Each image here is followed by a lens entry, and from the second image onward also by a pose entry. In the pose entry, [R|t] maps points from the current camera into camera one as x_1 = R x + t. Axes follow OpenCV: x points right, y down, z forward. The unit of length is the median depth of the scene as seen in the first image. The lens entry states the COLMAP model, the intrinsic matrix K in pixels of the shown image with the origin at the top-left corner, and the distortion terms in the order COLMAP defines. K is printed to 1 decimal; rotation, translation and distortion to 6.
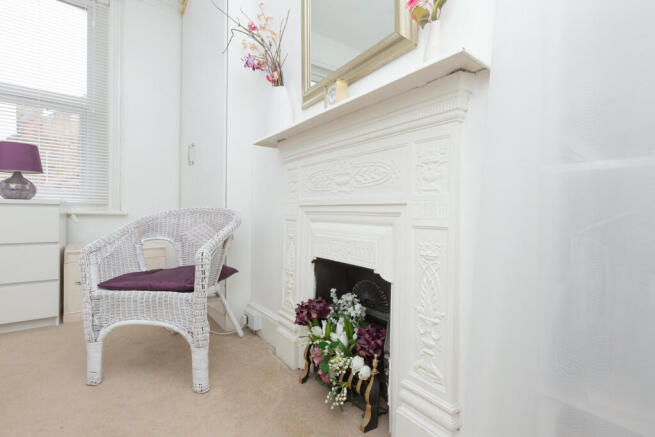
lens RADIAL K [[297.4, 0, 327.5], [0, 297.4, 218.5], [0, 0, 1]] dist [-0.002189, -0.000531]
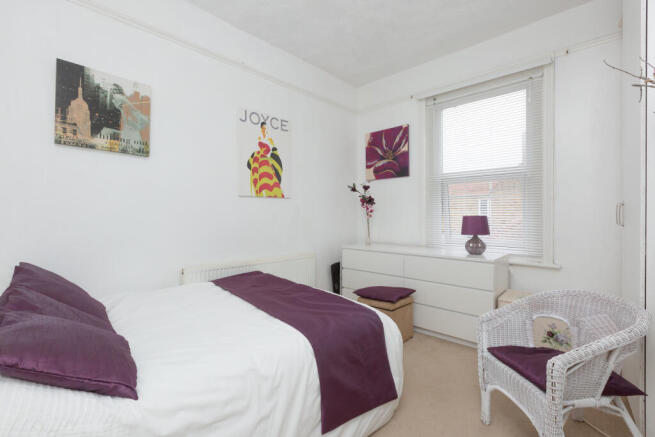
lens RADIAL K [[297.4, 0, 327.5], [0, 297.4, 218.5], [0, 0, 1]] dist [-0.002189, -0.000531]
pose [[0.172557, -0.011329, -0.984934, 0.292630], [-0.021290, 0.999657, -0.015228, -0.230440], [0.984769, 0.023597, 0.172256, 0.055159]]
